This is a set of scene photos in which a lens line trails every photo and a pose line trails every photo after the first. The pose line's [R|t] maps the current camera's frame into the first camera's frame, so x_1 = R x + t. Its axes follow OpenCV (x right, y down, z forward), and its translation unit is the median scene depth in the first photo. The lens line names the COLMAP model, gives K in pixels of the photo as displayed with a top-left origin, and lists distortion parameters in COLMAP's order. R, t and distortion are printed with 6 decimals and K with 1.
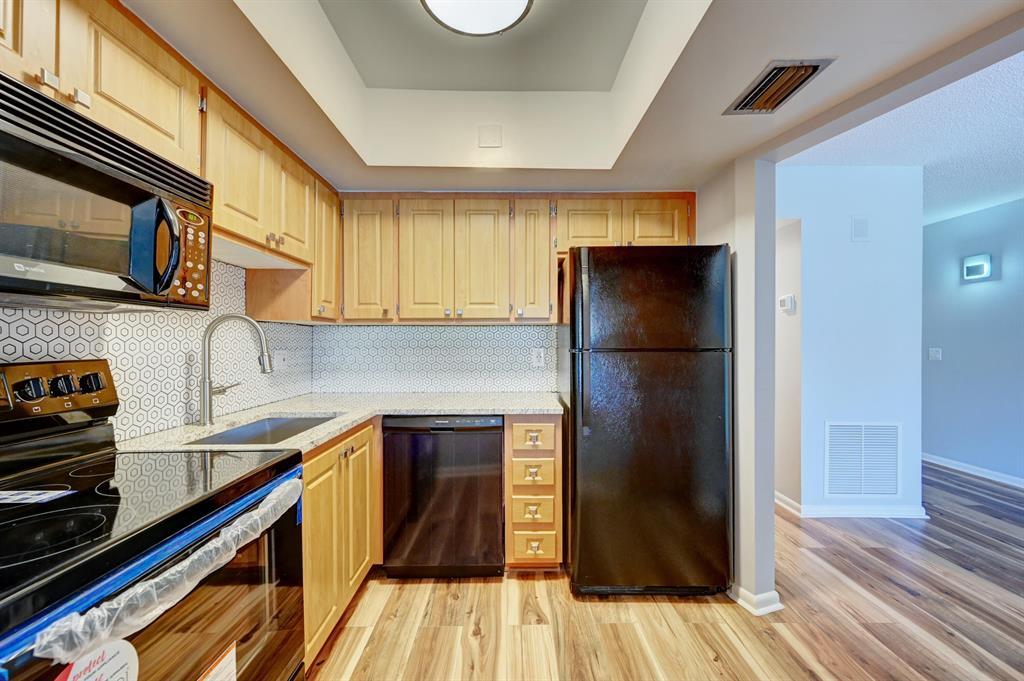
lens RADIAL K [[402.5, 0, 521.8], [0, 402.5, 344.6], [0, 0, 1]] dist [0.008719, -0.000230]
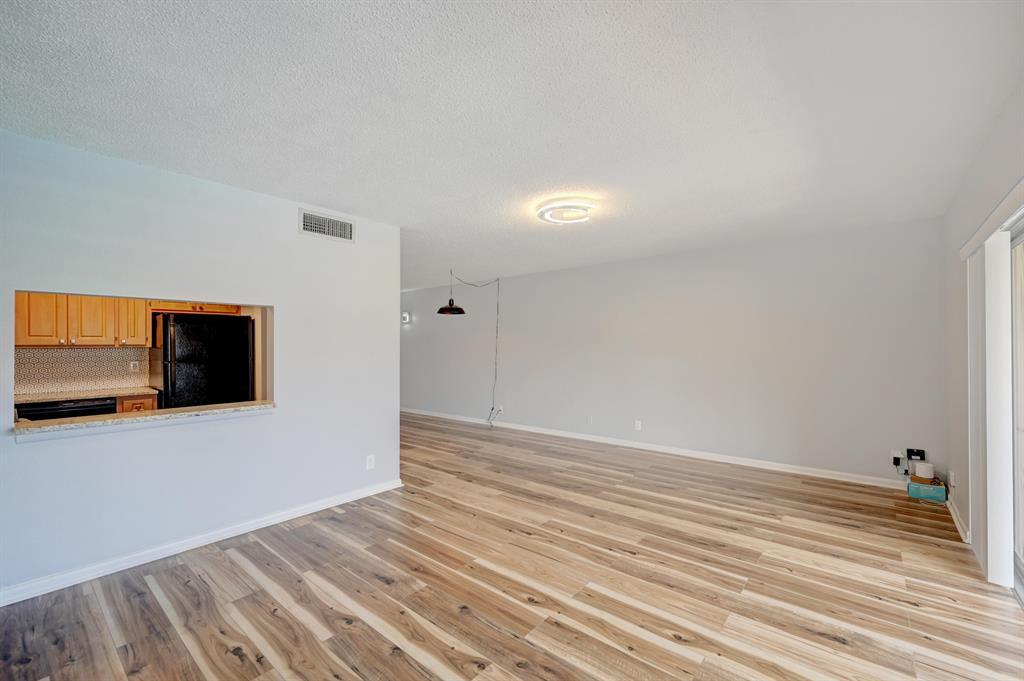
lens RADIAL K [[402.5, 0, 522.8], [0, 402.5, 342.3], [0, 0, 1]] dist [0.008719, -0.000230]
pose [[0.631617, 0.002849, 0.775276, -0.277813], [0.014154, 0.999784, -0.015206, -0.025514], [-0.775152, 0.020577, 0.631440, -1.489570]]
